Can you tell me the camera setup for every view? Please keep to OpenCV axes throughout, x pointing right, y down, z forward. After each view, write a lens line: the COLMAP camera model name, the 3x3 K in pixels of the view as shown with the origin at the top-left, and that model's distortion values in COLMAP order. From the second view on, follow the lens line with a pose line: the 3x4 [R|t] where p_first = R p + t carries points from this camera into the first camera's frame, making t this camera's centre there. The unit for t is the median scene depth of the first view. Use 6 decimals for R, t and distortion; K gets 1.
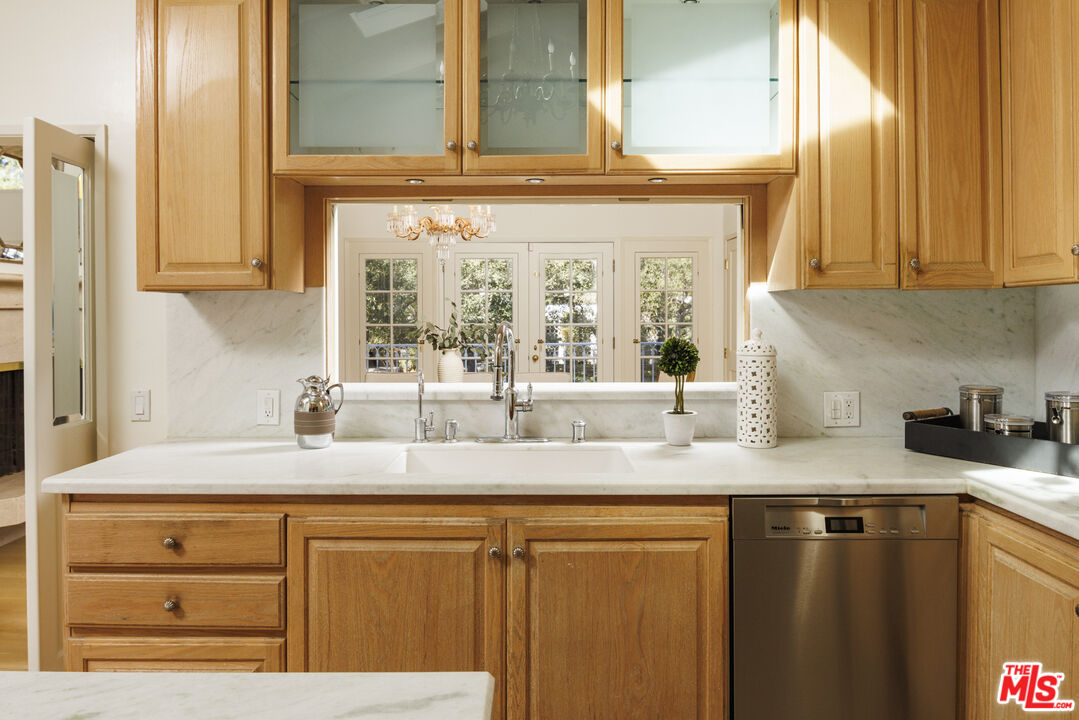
lens RADIAL K [[725.2, 0, 539.1], [0, 725.2, 321.7], [0, 0, 1]] dist [-0.021507, -0.001084]
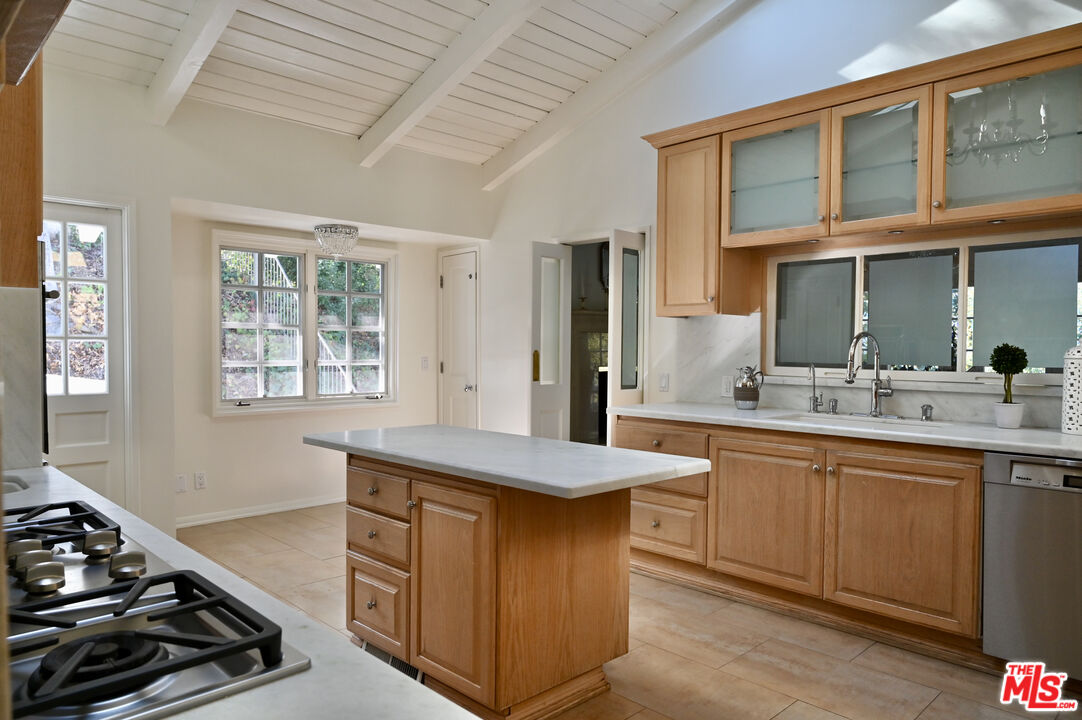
lens RADIAL K [[719.4, 0, 541.0], [0, 719.4, 360.0], [0, 0, 1]] dist [0.000143, 0.000119]
pose [[0.697319, 0.017957, -0.716536, 0.666452], [-0.014311, 0.999836, 0.011129, 0.061171], [0.716618, 0.002494, 0.697461, -0.594512]]
